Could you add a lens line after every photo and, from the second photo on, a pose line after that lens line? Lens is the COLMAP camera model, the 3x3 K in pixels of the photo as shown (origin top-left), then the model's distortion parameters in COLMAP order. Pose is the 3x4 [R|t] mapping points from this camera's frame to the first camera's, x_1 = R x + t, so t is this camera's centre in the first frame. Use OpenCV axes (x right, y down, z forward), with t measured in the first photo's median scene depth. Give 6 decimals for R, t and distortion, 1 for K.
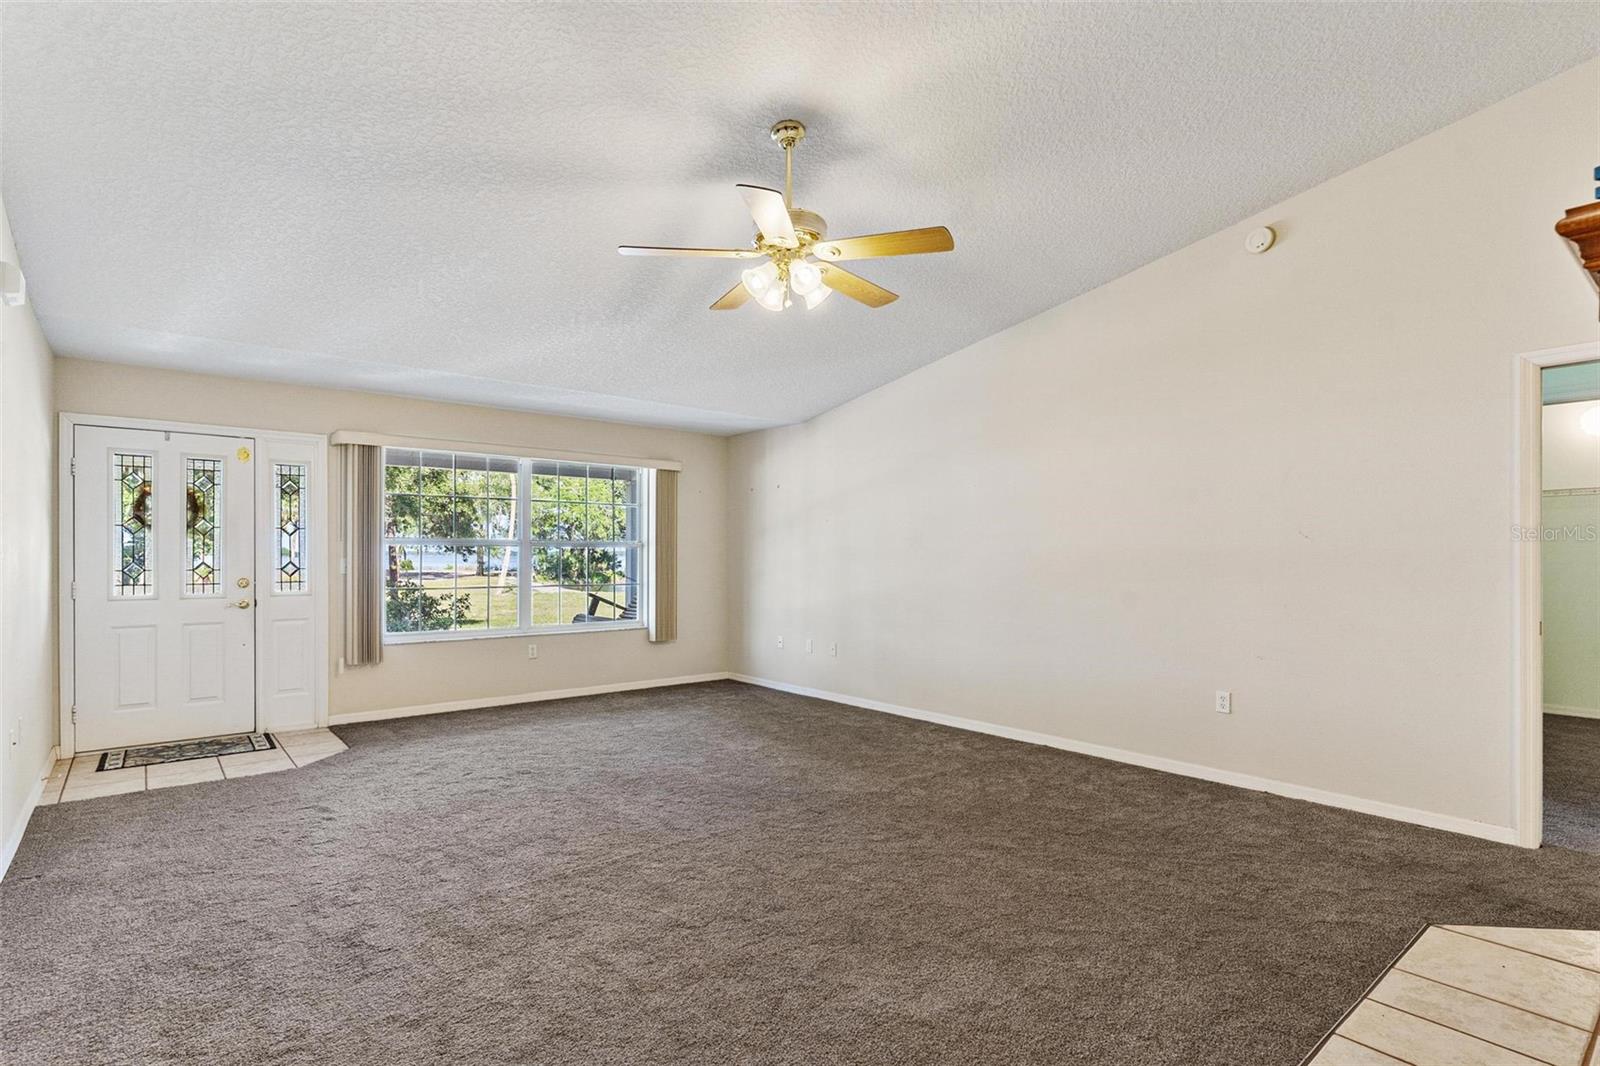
lens RADIAL K [[782.7, 0, 797.2], [0, 782.7, 559.9], [0, 0, 1]] dist [-0.001287, -0.000486]
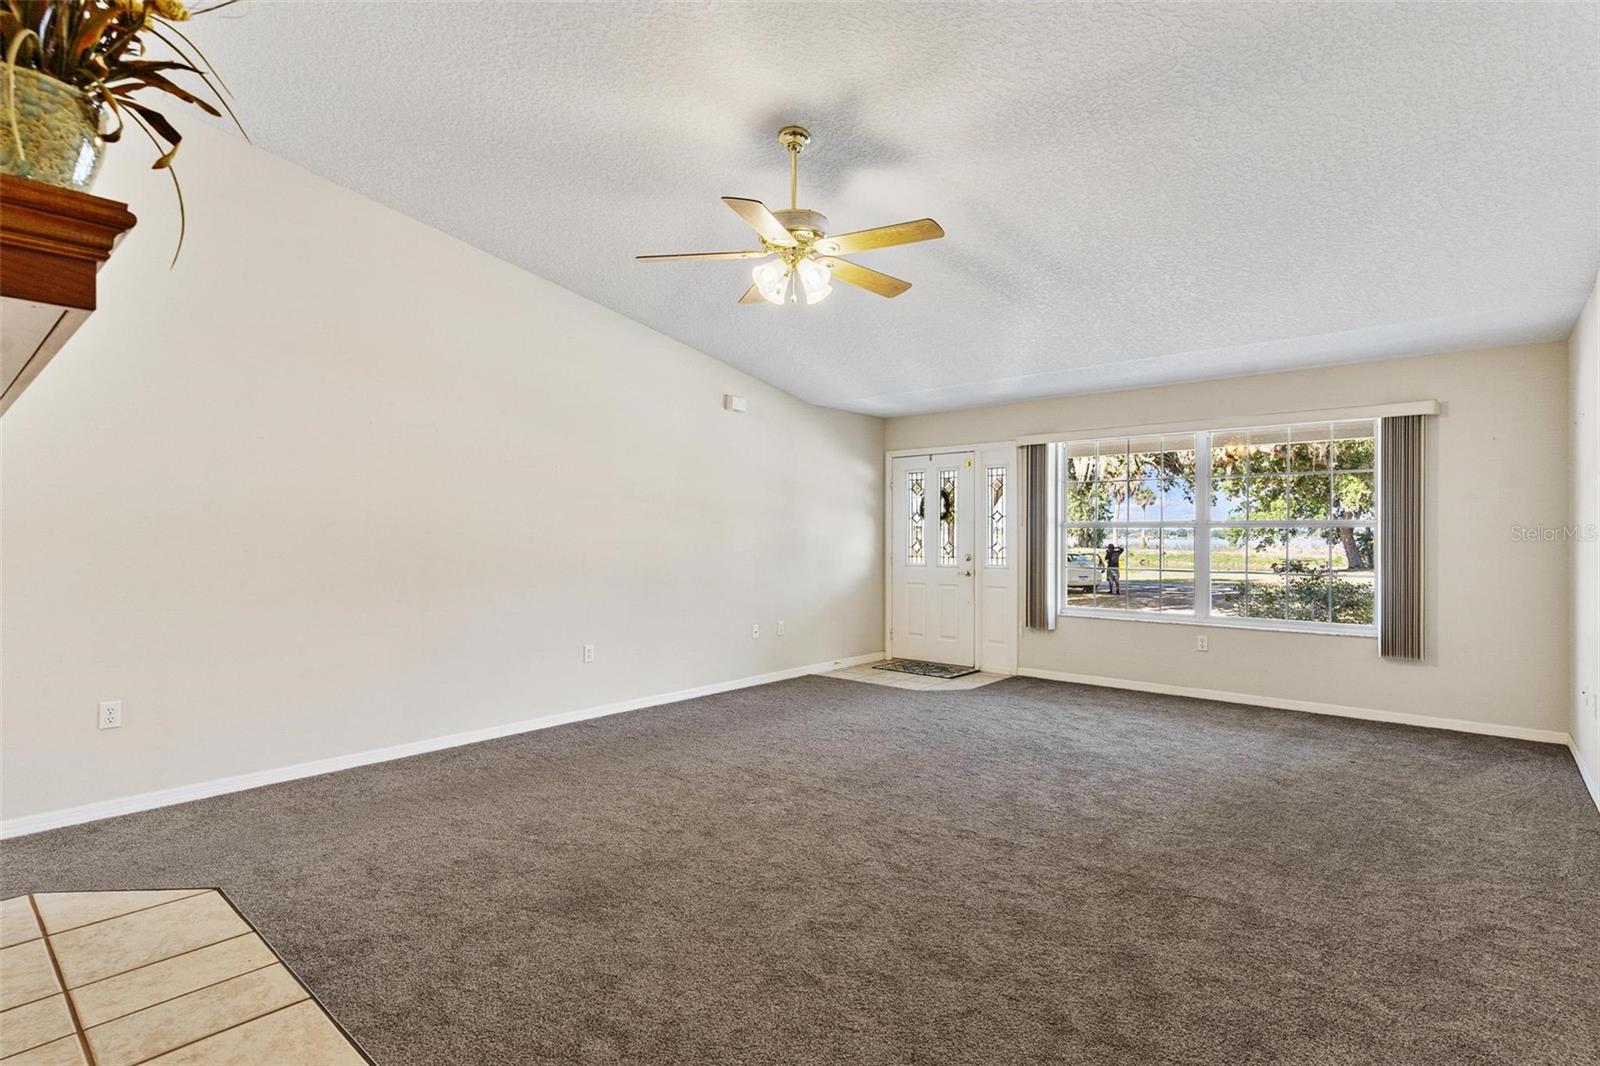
lens RADIAL K [[785.3, 0, 800.0], [0, 785.3, 533.0], [0, 0, 1]] dist [0.001413, -0.000356]
pose [[0.163921, -0.007868, -0.986442, 0.675126], [-0.004590, 0.999951, -0.008738, 0.000185], [0.986463, 0.005960, 0.163877, 0.543423]]
